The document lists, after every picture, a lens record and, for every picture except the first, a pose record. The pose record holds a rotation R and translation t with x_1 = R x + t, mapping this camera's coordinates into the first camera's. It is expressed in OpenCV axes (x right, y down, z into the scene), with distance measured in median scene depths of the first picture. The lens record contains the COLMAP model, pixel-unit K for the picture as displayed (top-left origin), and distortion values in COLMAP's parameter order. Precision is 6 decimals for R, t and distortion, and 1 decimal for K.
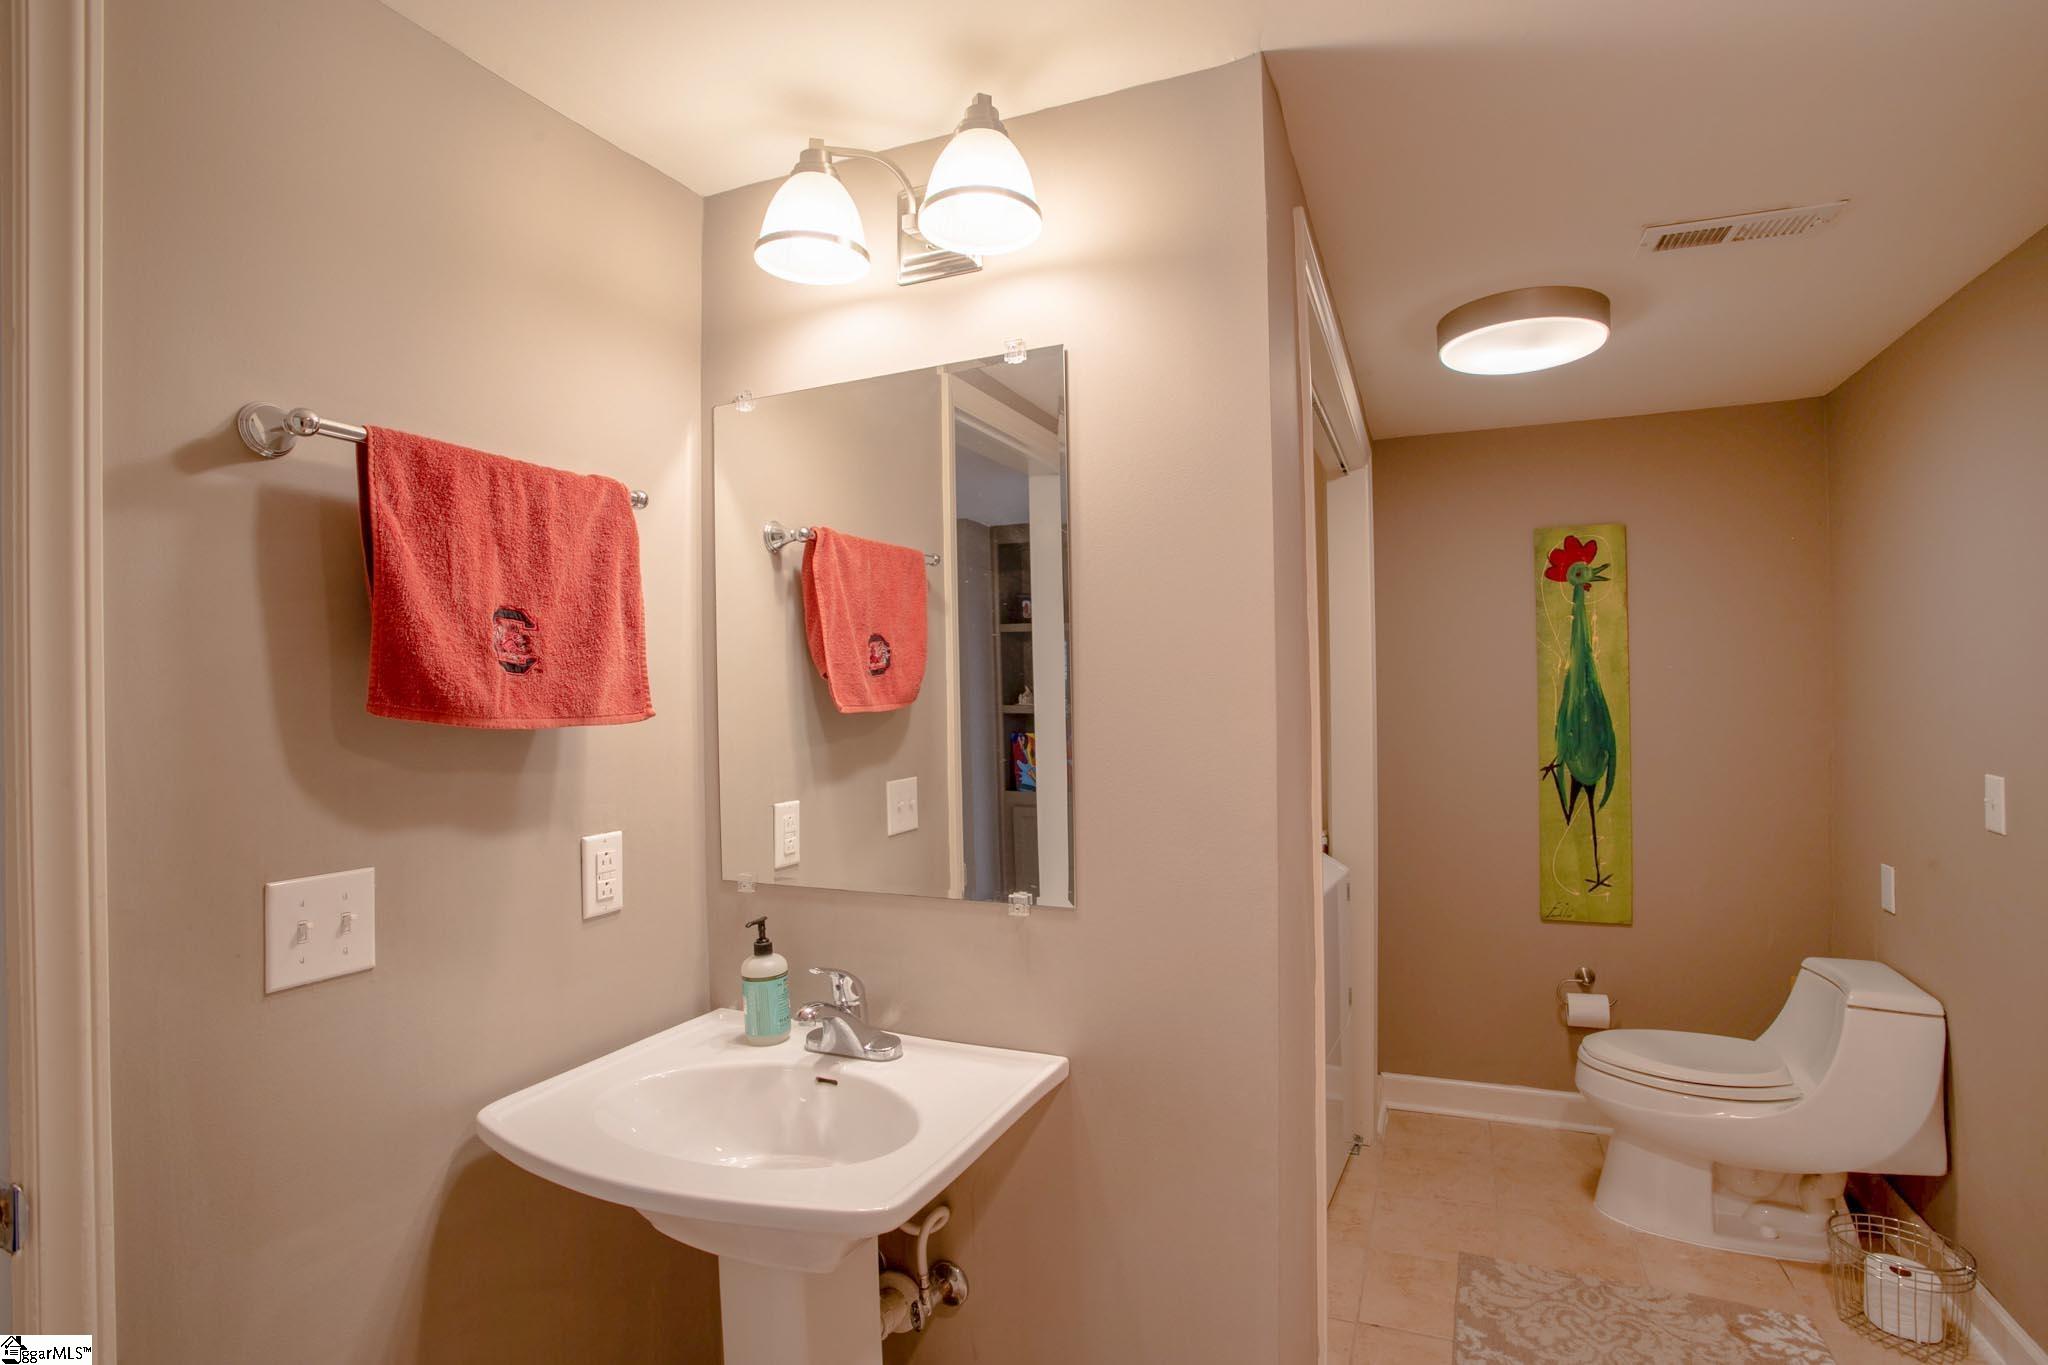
lens RADIAL K [[1006.5, 0, 1019.3], [0, 1006.5, 684.3], [0, 0, 1]] dist [-0.053013, 0.017341]
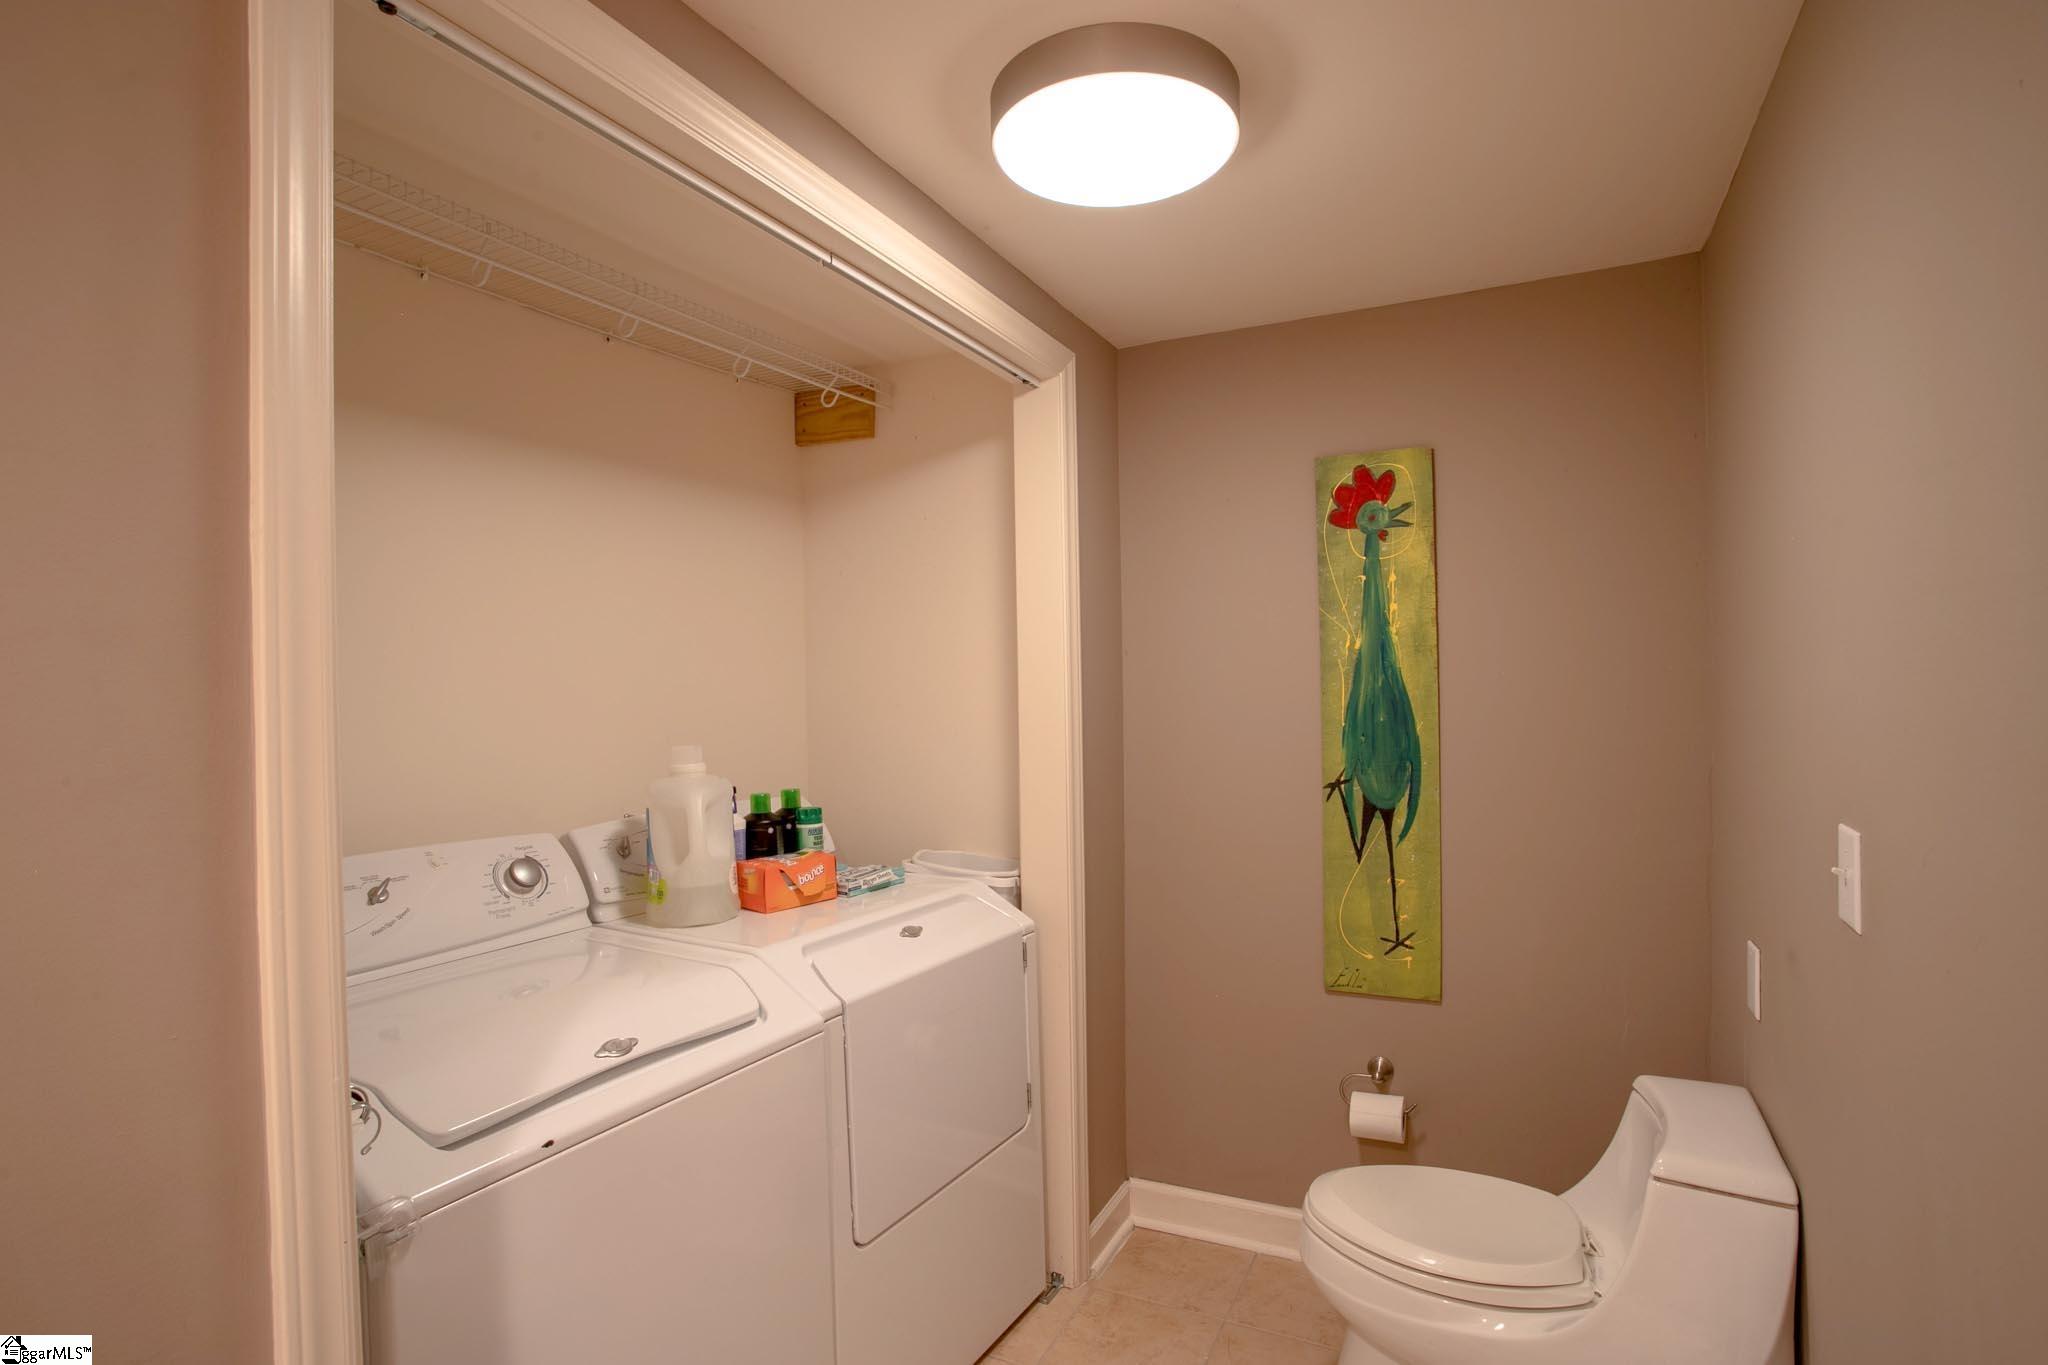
lens RADIAL K [[1006.5, 0, 1028.6], [0, 1006.5, 688.1], [0, 0, 1]] dist [-0.053013, 0.017341]
pose [[0.998331, -0.003682, -0.057637, 0.356035], [0.004795, 0.999805, 0.019181, -0.002154], [0.057555, -0.019426, 0.998153, 0.254717]]
